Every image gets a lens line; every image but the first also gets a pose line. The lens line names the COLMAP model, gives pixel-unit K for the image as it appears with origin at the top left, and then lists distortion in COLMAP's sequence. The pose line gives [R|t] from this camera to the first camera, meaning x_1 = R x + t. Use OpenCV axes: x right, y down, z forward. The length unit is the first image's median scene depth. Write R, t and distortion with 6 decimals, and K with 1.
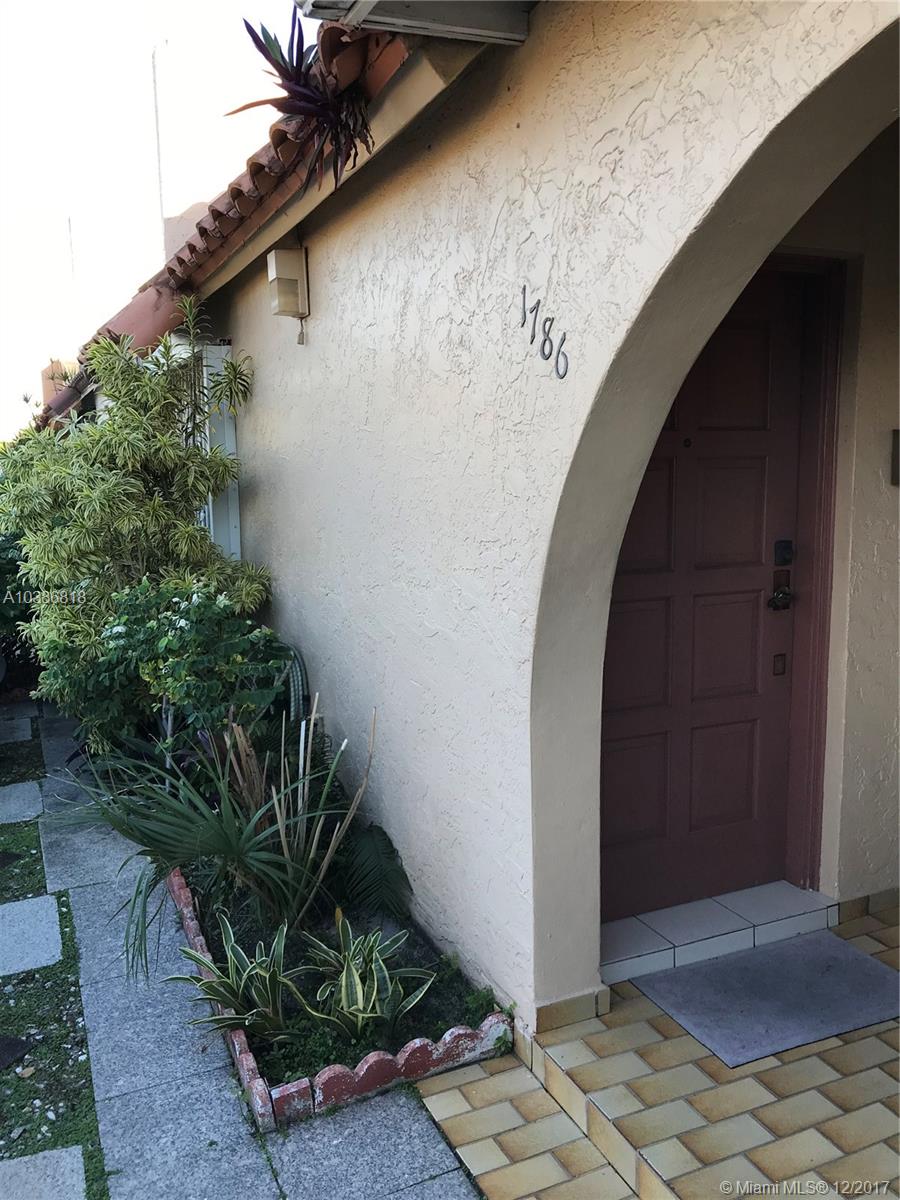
lens RADIAL K [[986.3, 0, 448.7], [0, 986.3, 605.3], [0, 0, 1]] dist [0.011489, -0.017581]
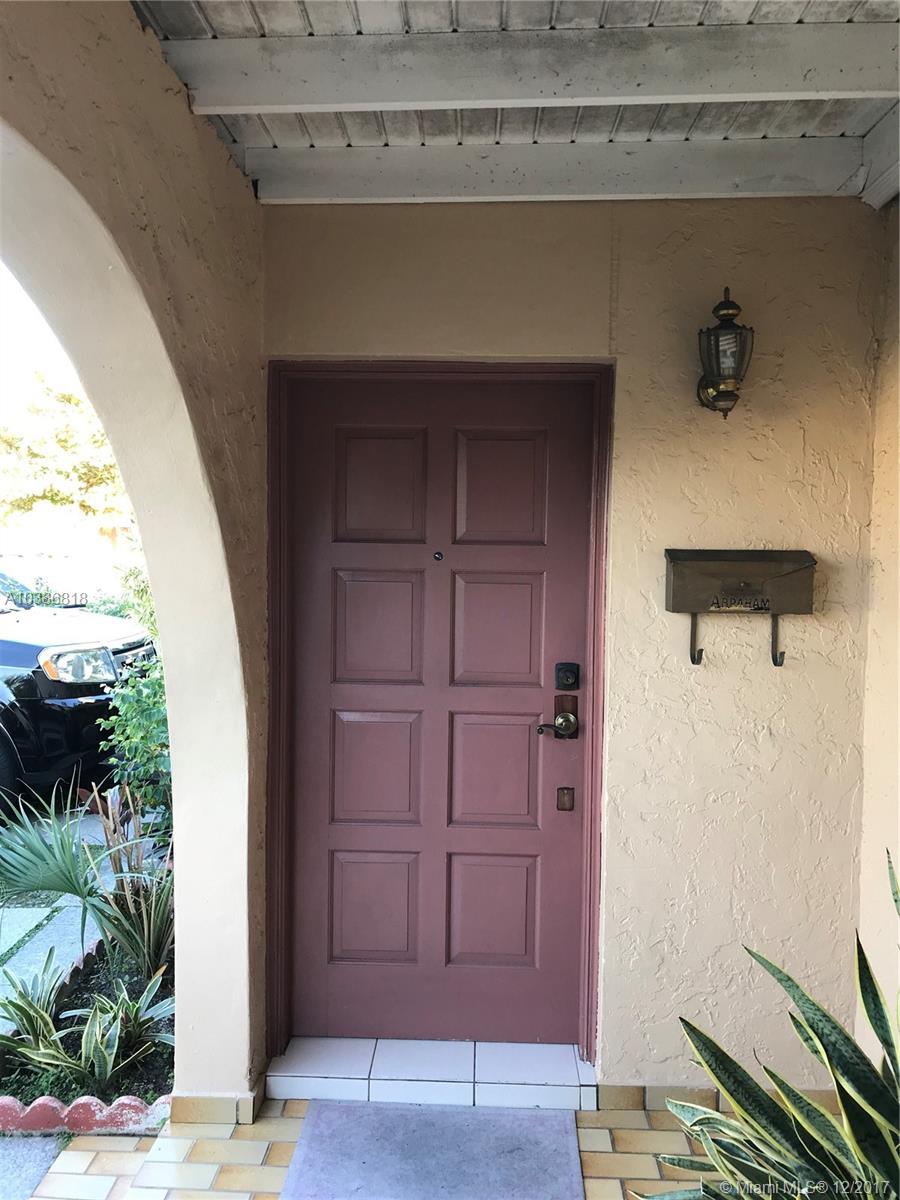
lens RADIAL K [[986.3, 0, 449.5], [0, 986.3, 593.6], [0, 0, 1]] dist [0.011489, -0.017581]
pose [[0.897547, 0.051711, -0.437875, 0.678223], [-0.087789, 0.994174, -0.062541, -0.066777], [0.432090, 0.094574, 0.896858, 0.129801]]
